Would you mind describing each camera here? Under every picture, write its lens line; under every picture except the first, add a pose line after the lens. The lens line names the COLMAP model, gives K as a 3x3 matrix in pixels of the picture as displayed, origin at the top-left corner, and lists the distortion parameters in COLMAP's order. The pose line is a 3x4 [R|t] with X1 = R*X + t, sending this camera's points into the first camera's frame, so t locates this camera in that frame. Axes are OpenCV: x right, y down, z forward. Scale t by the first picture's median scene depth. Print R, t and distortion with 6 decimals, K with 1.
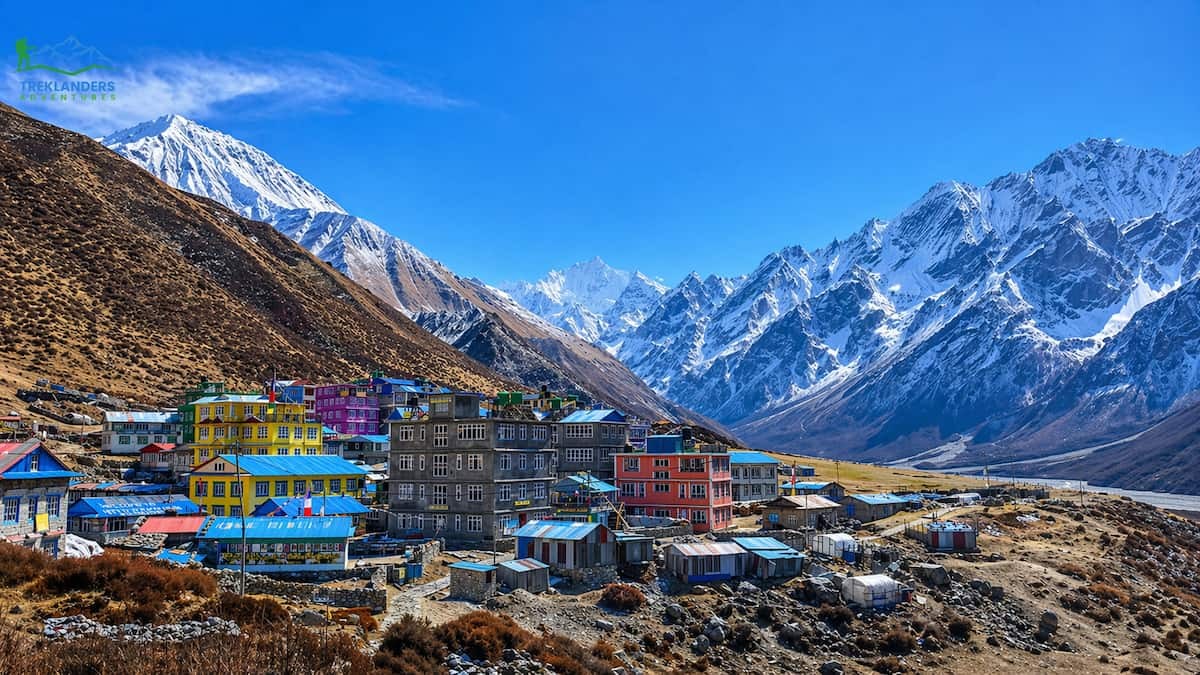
lens RADIAL K [[790.7, 0, 600.0], [0, 790.7, 337.5], [0, 0, 1]] dist [0.137778, -0.151825]
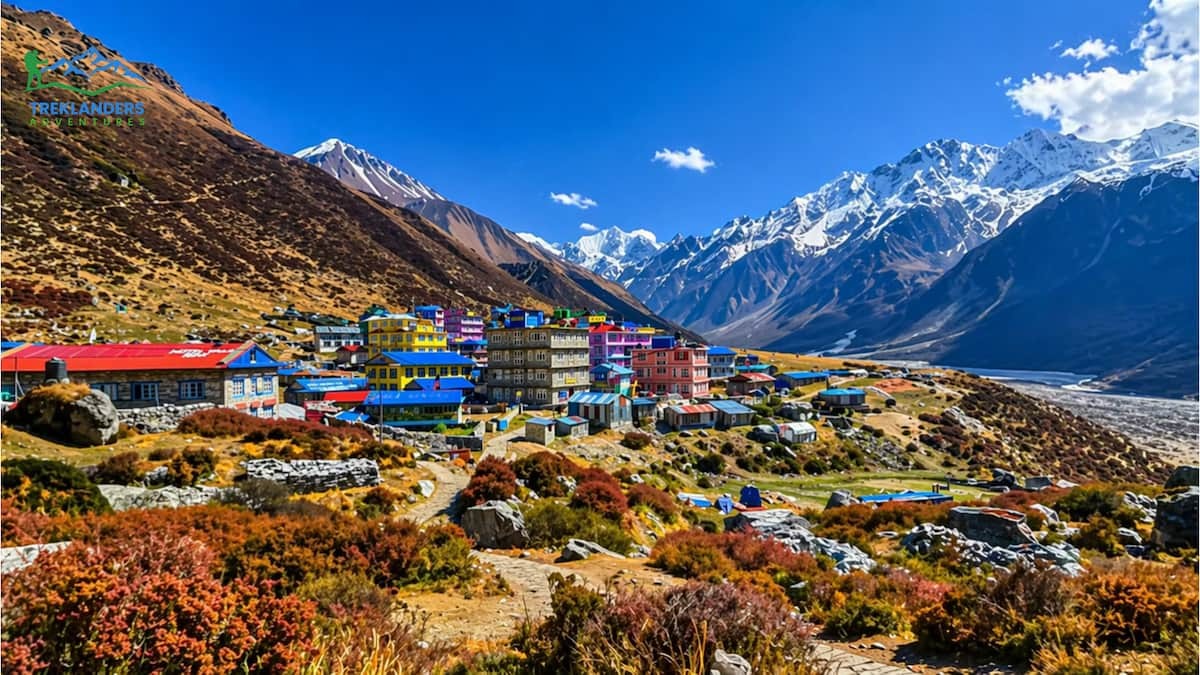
lens RADIAL K [[790.7, 0, 600.0], [0, 790.7, 337.5], [0, 0, 1]] dist [0.137778, -0.151825]
pose [[0.999919, -0.012676, 0.001041, -0.043302], [0.012387, 0.989180, 0.146184, -0.099215], [-0.002883, -0.146160, 0.989257, -0.504857]]
